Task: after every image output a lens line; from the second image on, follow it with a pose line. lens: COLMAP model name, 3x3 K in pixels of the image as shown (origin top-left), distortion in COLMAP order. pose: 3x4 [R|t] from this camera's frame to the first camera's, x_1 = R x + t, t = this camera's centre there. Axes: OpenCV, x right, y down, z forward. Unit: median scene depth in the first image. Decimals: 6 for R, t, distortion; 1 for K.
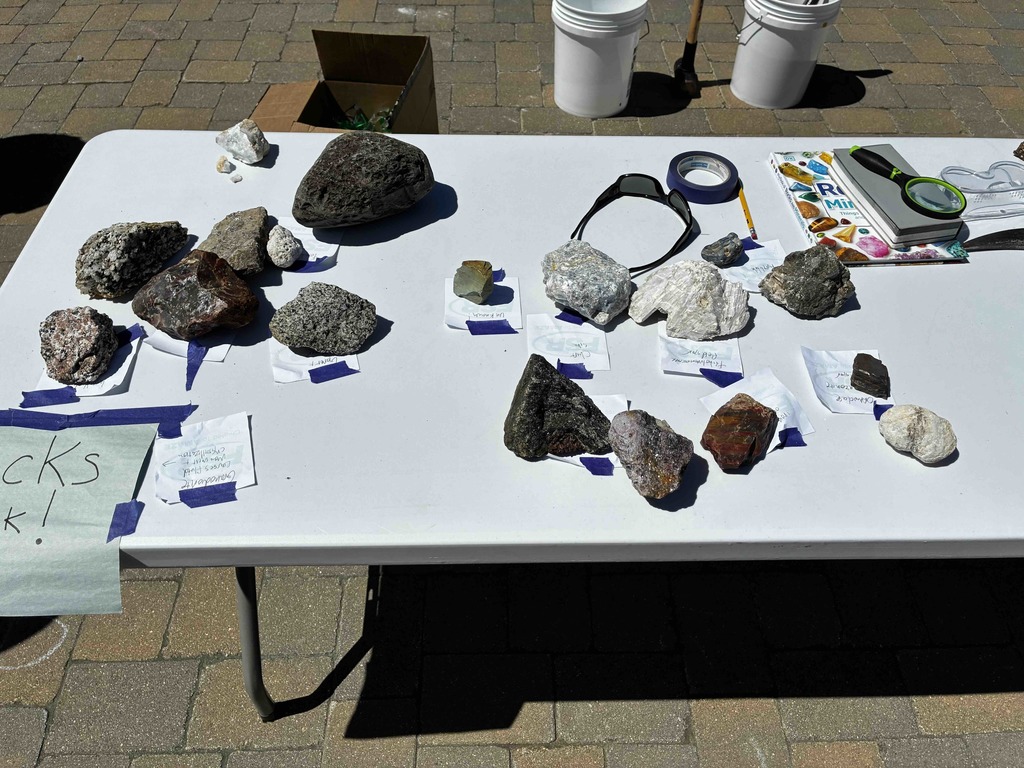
lens RADIAL K [[775.0, 0, 519.0], [0, 775.0, 385.7], [0, 0, 1]] dist [0.010218, 0.009794]
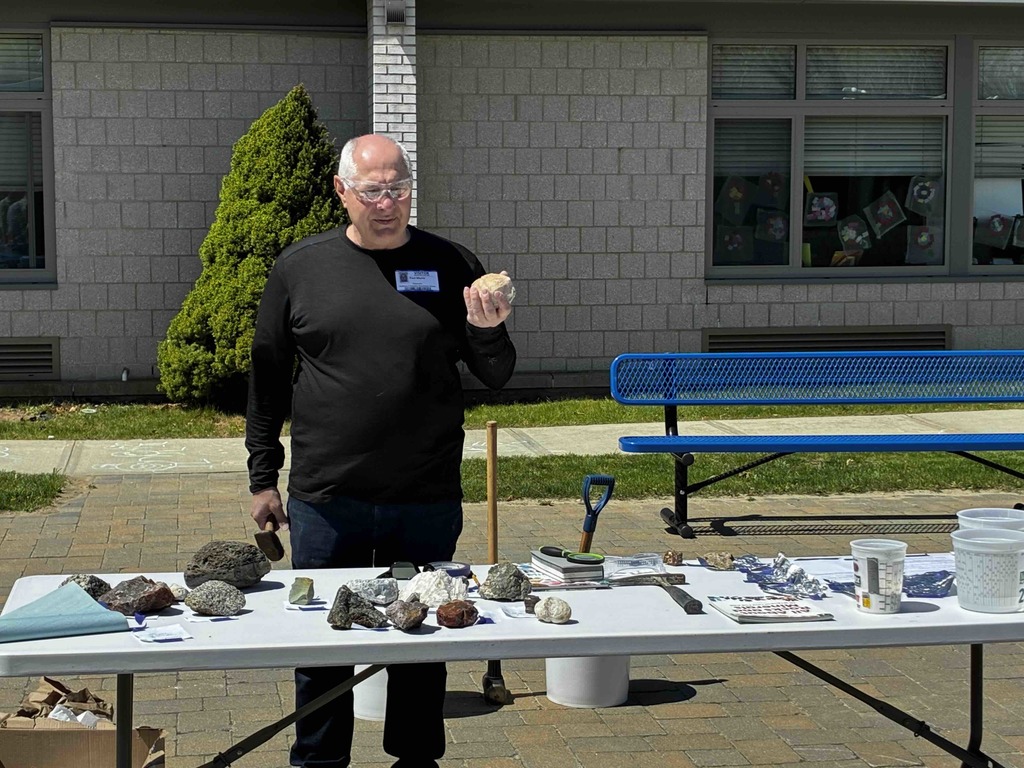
lens RADIAL K [[1884.7, 0, 511.4], [0, 1884.7, 384.0], [0, 0, 1]] dist [0.035800, 0.000000]
pose [[0.989906, -0.022414, 0.139941, -0.161961], [0.113100, 0.719967, -0.684731, 2.230227], [-0.085405, 0.693647, 0.715234, -2.100481]]
